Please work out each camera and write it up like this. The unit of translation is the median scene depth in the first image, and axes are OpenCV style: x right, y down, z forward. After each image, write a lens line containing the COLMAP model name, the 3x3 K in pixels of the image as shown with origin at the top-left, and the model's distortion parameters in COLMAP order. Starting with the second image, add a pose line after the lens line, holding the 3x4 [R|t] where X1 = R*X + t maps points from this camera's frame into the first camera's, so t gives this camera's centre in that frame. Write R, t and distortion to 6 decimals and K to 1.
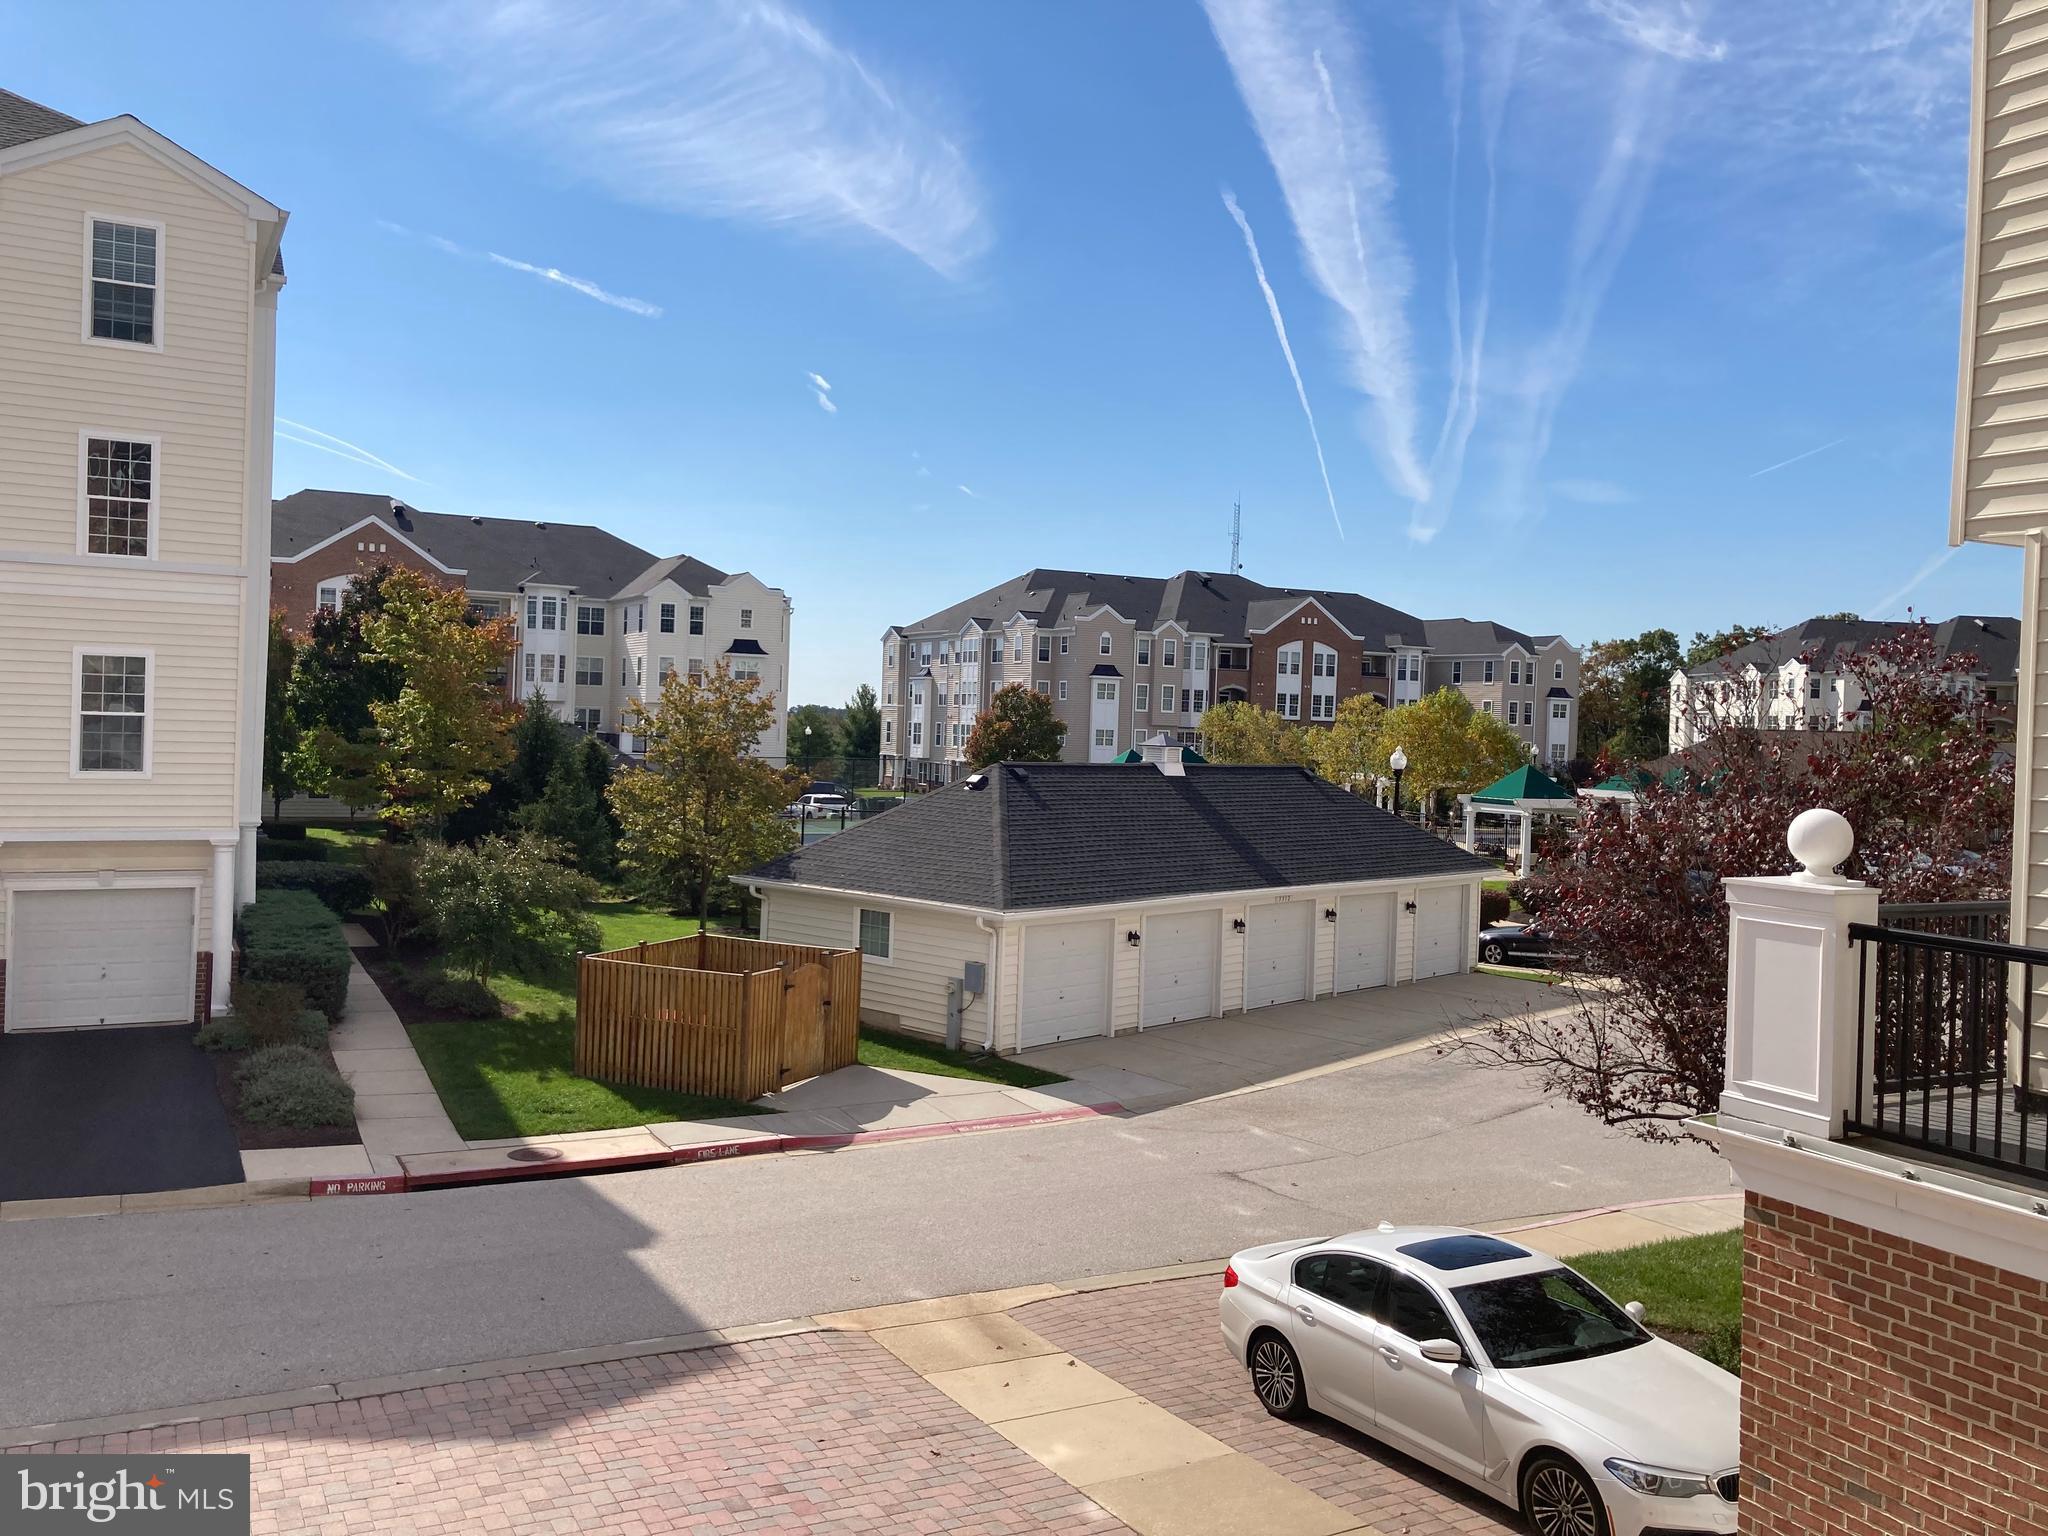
lens RADIAL K [[1674.1, 0, 1008.9], [0, 1674.1, 732.0], [0, 0, 1]] dist [0.015618, -0.015346]
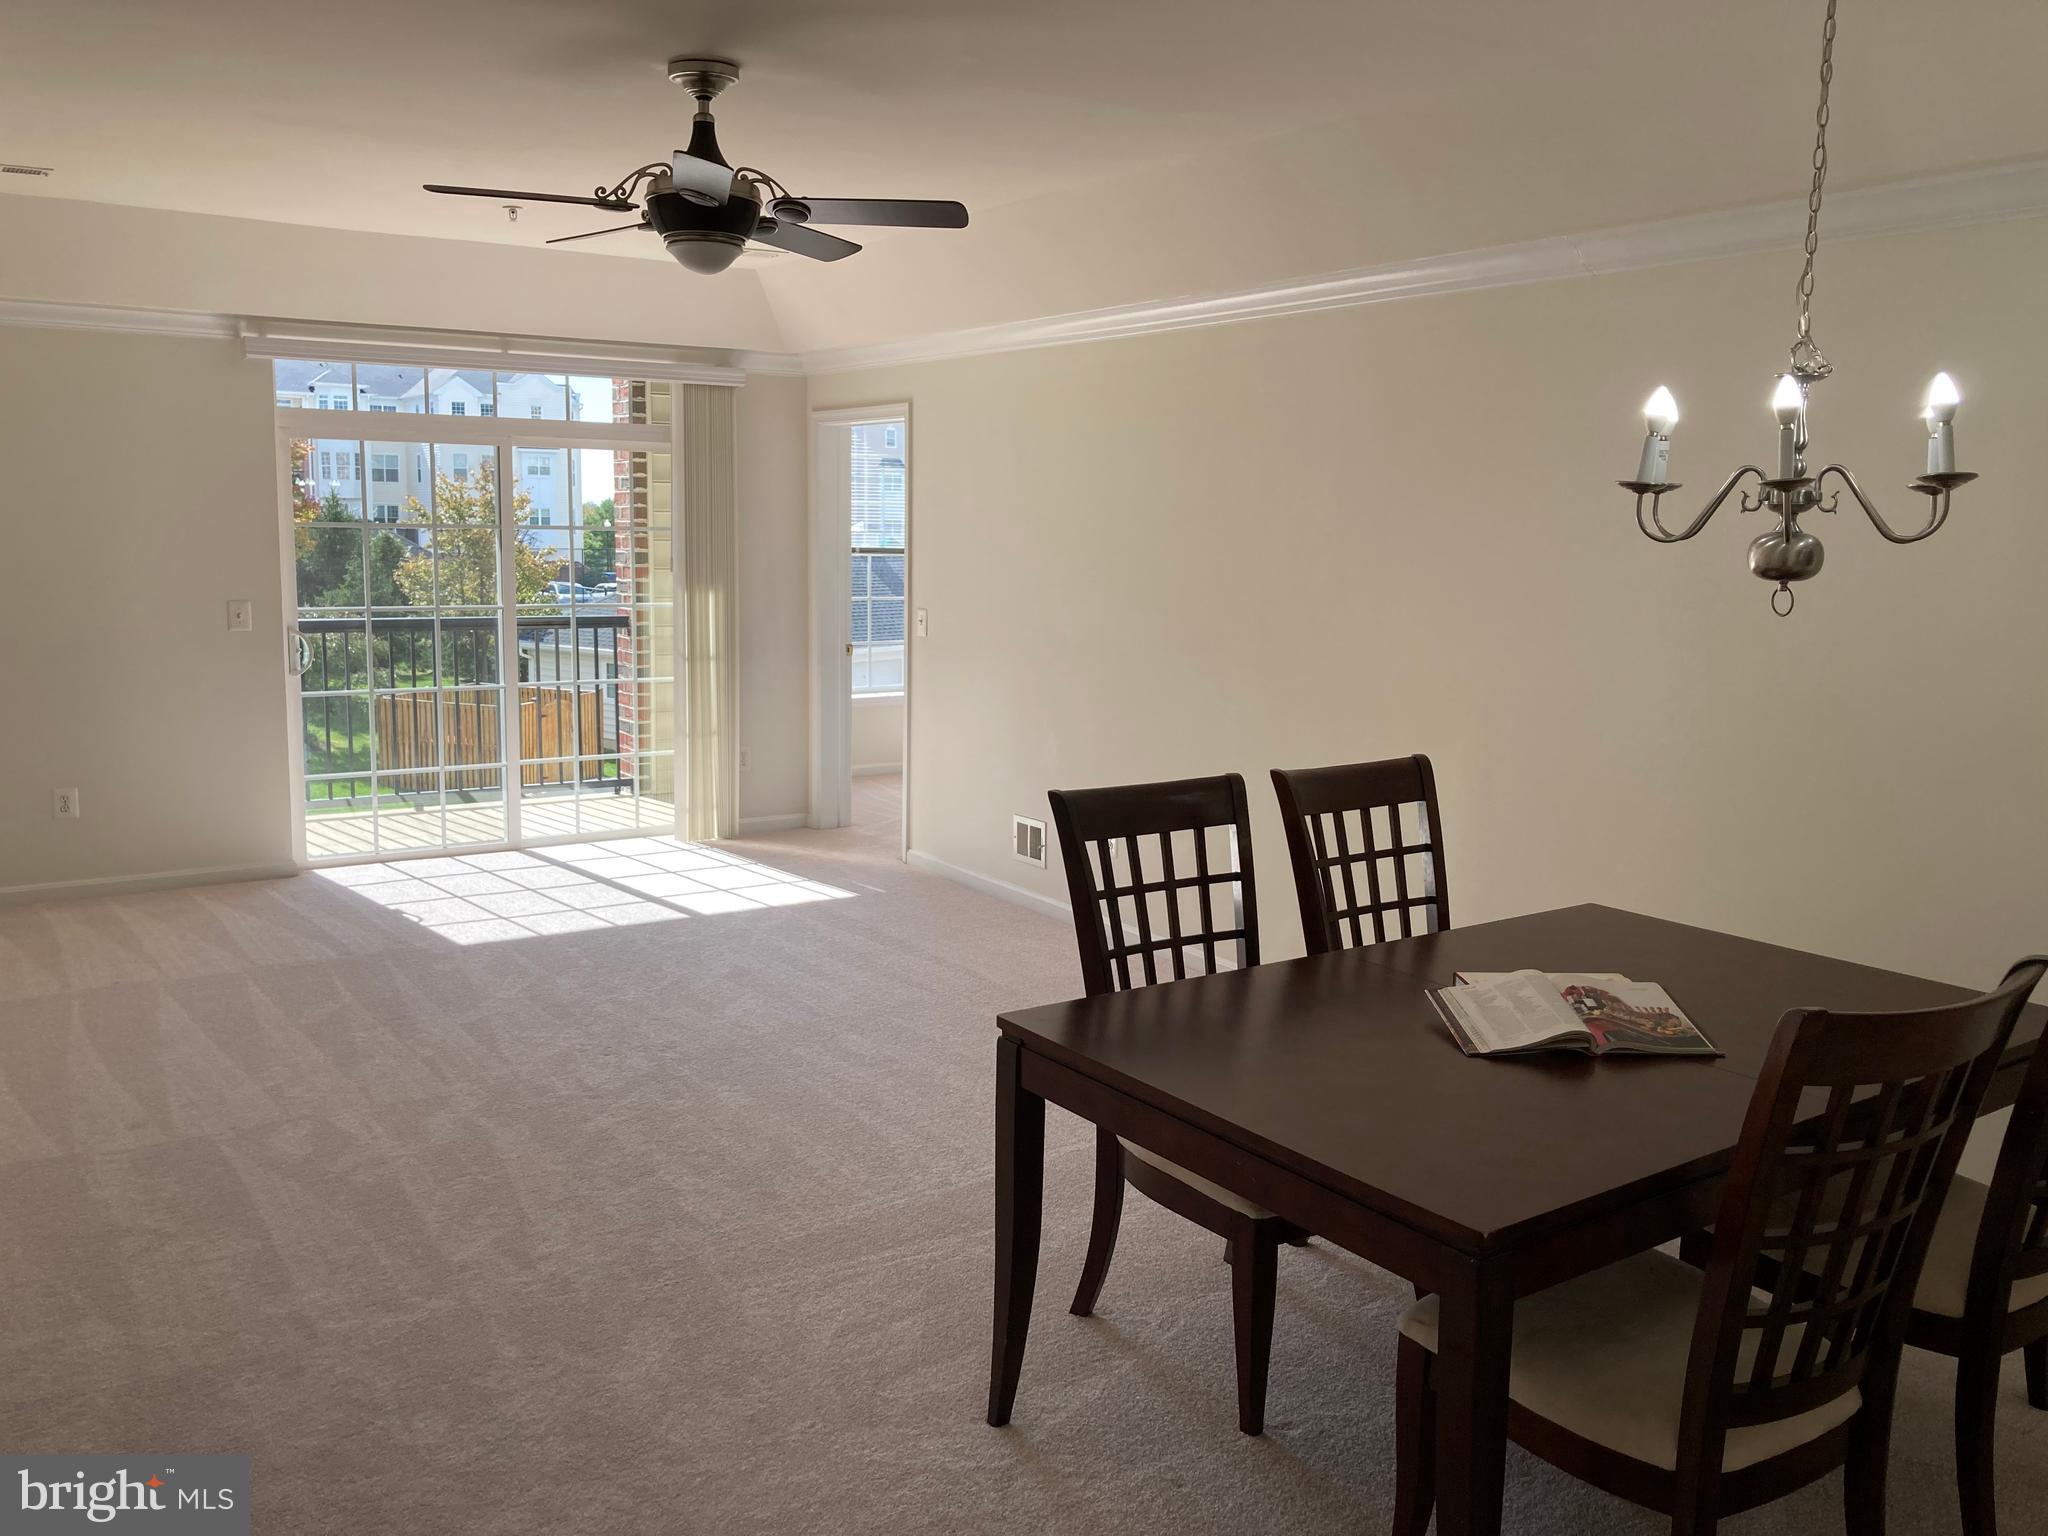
lens RADIAL K [[1656.9, 0, 1024.0], [0, 1656.9, 768.0], [0, 0, 1]] dist [0.032440, -0.063105]
pose [[0.993683, -0.028675, 0.108502, 0.054659], [0.012443, 0.988995, 0.147422, 0.001162], [-0.111535, -0.145141, 0.983104, -0.181215]]
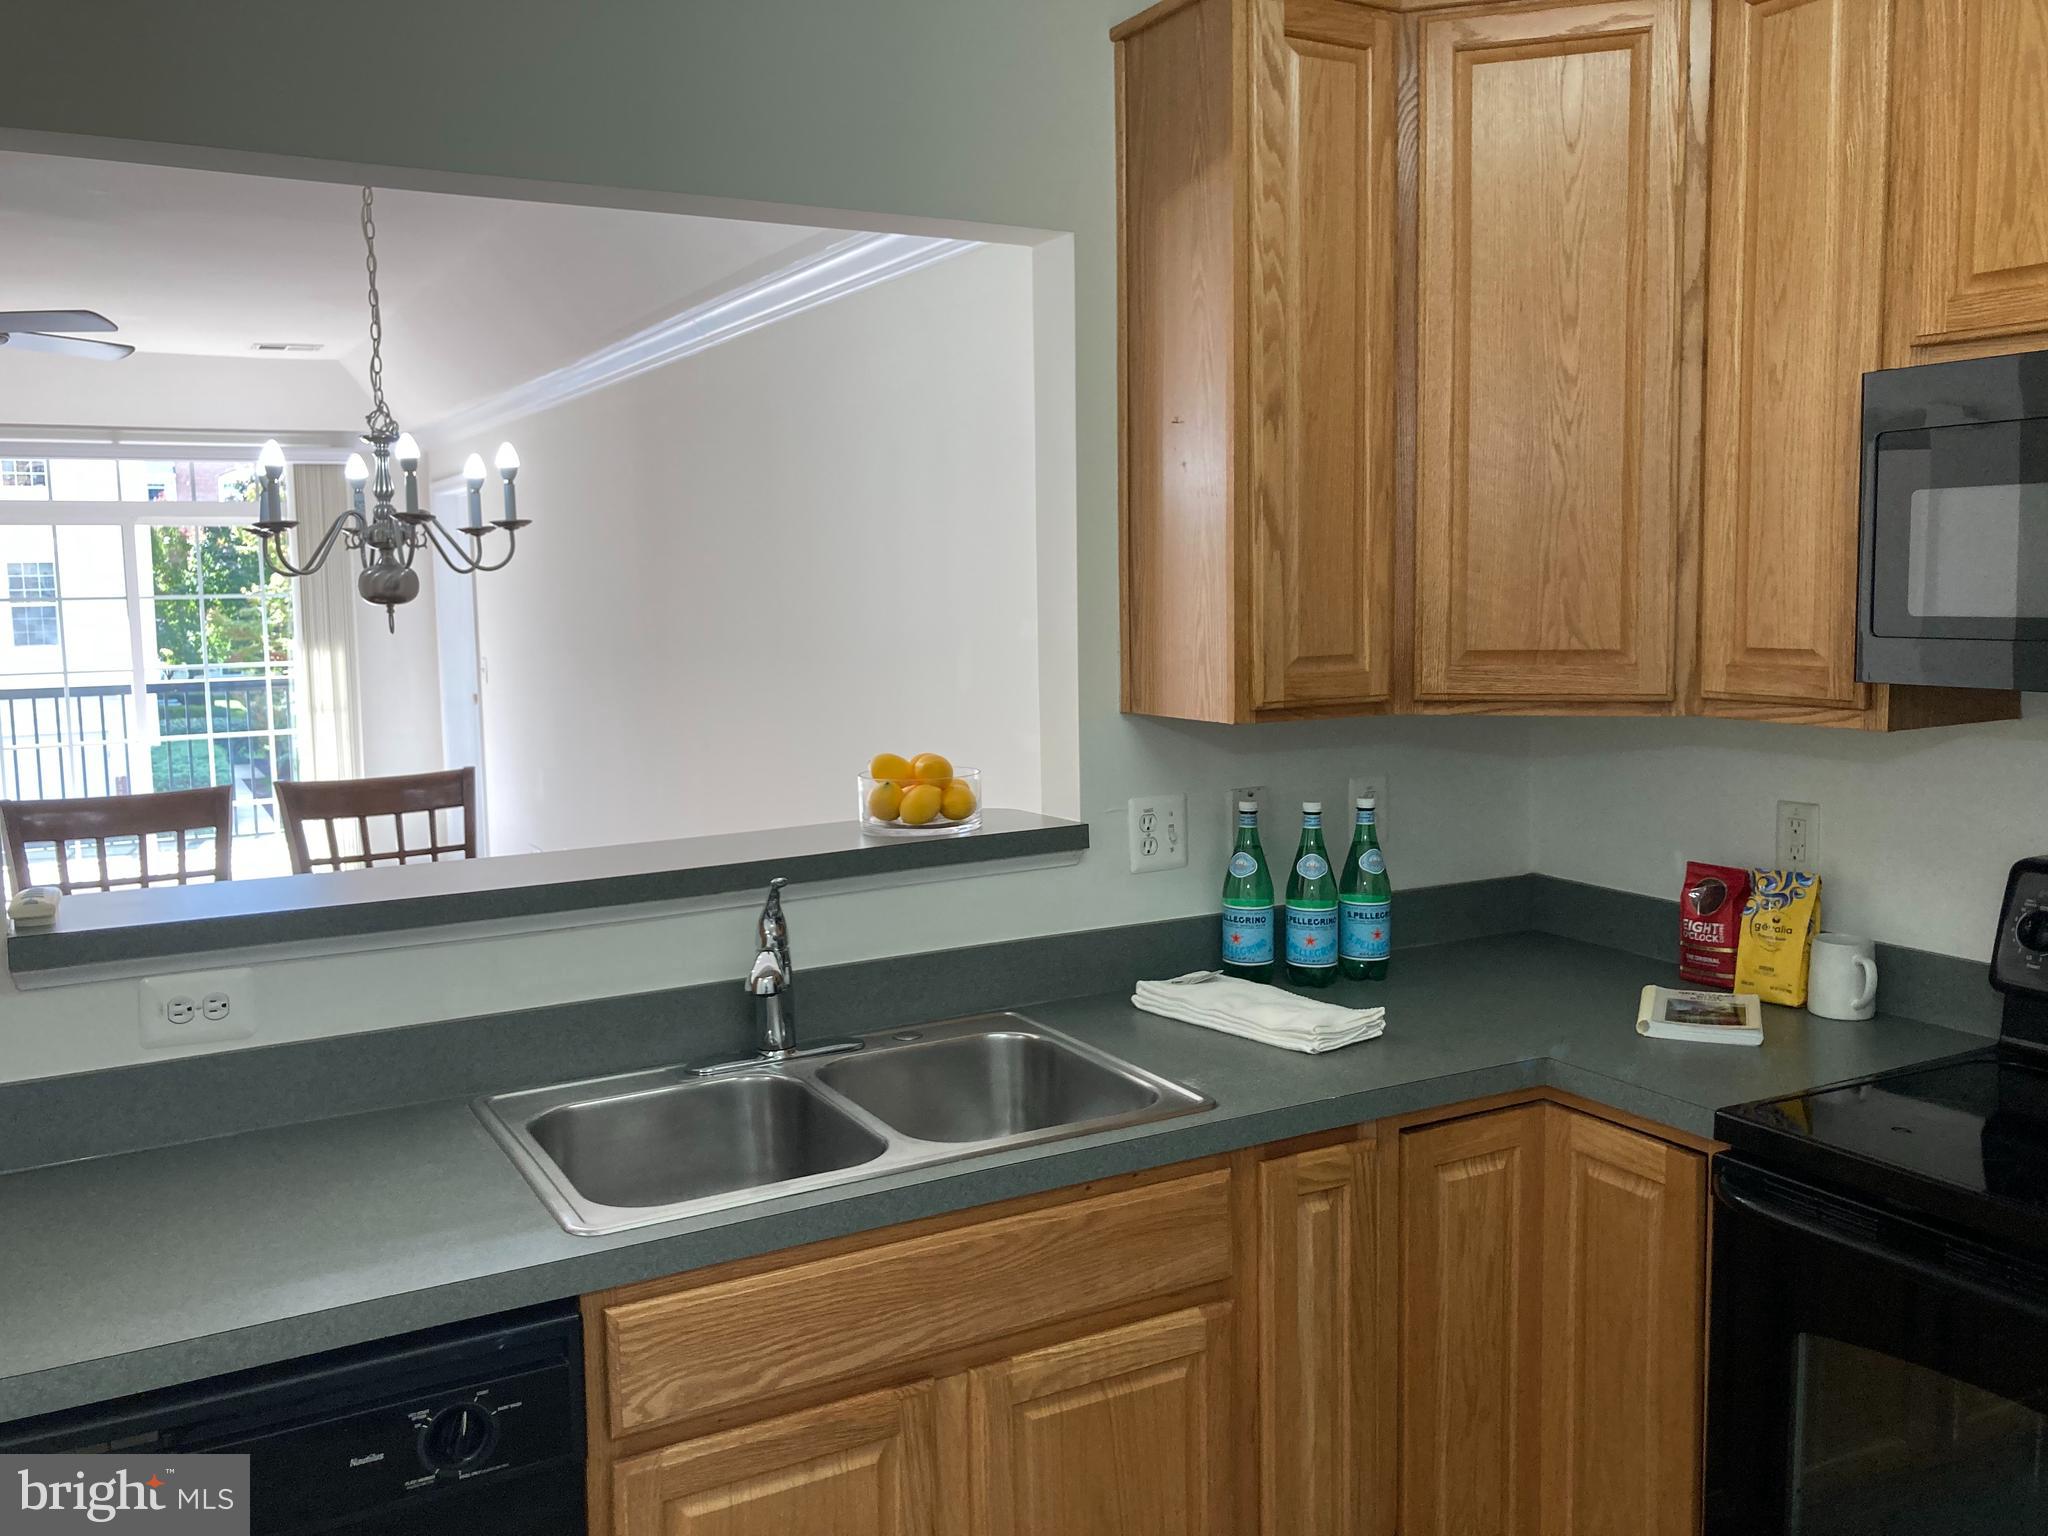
lens RADIAL K [[1674.1, 0, 1008.9], [0, 1674.1, 732.0], [0, 0, 1]] dist [0.015618, -0.015346]
pose [[0.998348, -0.050439, 0.027534, 0.108142], [0.047802, 0.994862, 0.089245, 0.003722], [-0.031894, -0.087782, 0.995629, -0.197560]]
